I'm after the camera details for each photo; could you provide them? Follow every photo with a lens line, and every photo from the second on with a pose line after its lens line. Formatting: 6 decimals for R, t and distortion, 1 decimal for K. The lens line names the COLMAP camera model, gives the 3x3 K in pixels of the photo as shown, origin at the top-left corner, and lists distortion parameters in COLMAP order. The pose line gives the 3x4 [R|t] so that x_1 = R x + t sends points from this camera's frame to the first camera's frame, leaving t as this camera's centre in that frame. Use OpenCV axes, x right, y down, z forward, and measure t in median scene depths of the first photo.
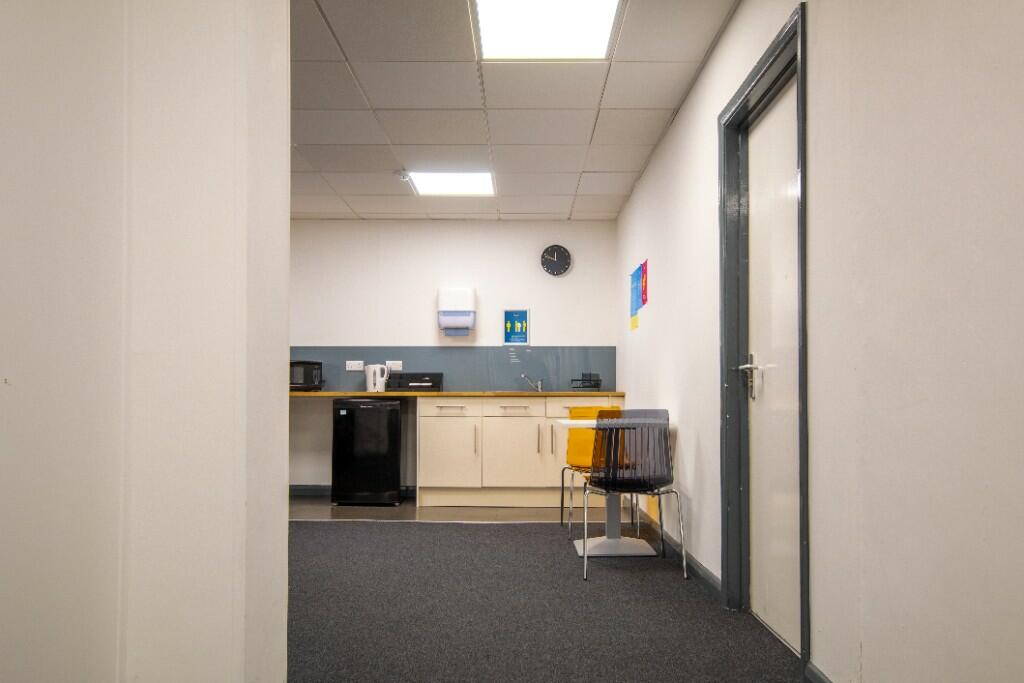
lens RADIAL K [[782.9, 0, 512.0], [0, 782.9, 341.5], [0, 0, 1]] dist [0.004483, 0.000735]
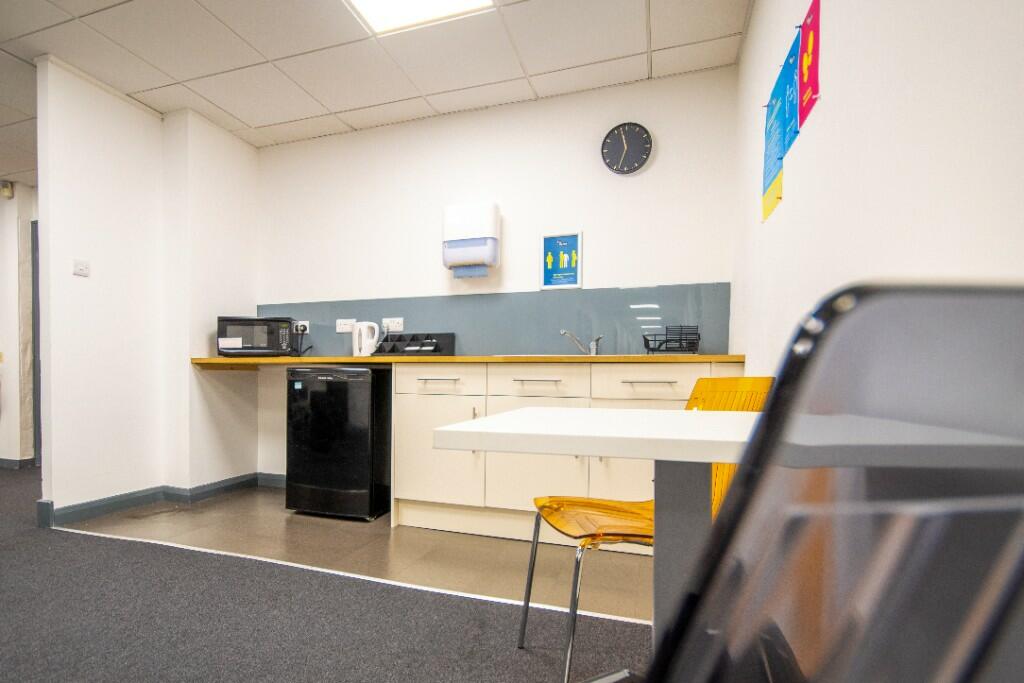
lens RADIAL K [[532.9, 0, 447.5], [0, 532.9, 387.4], [0, 0, 1]] dist [-0.000354, -0.000243]
pose [[0.939576, 0.014628, -0.342028, 0.072114], [0.014437, 0.996505, 0.082280, 0.050585], [0.342036, -0.082246, 0.936081, 0.552525]]
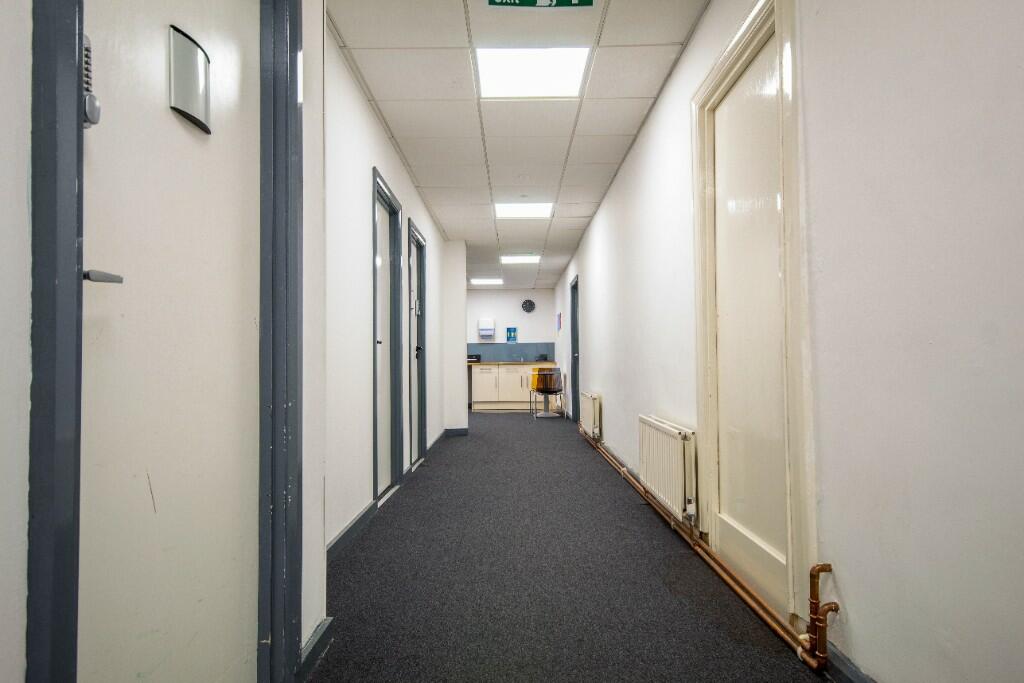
lens RADIAL K [[621.3, 0, 512.0], [0, 621.3, 341.5], [0, 0, 1]] dist [-0.000080, -0.000016]
pose [[0.999913, -0.010198, 0.008368, -0.009837], [0.009952, 0.999532, 0.028913, -0.053344], [-0.008659, -0.028828, 0.999547, -0.881139]]
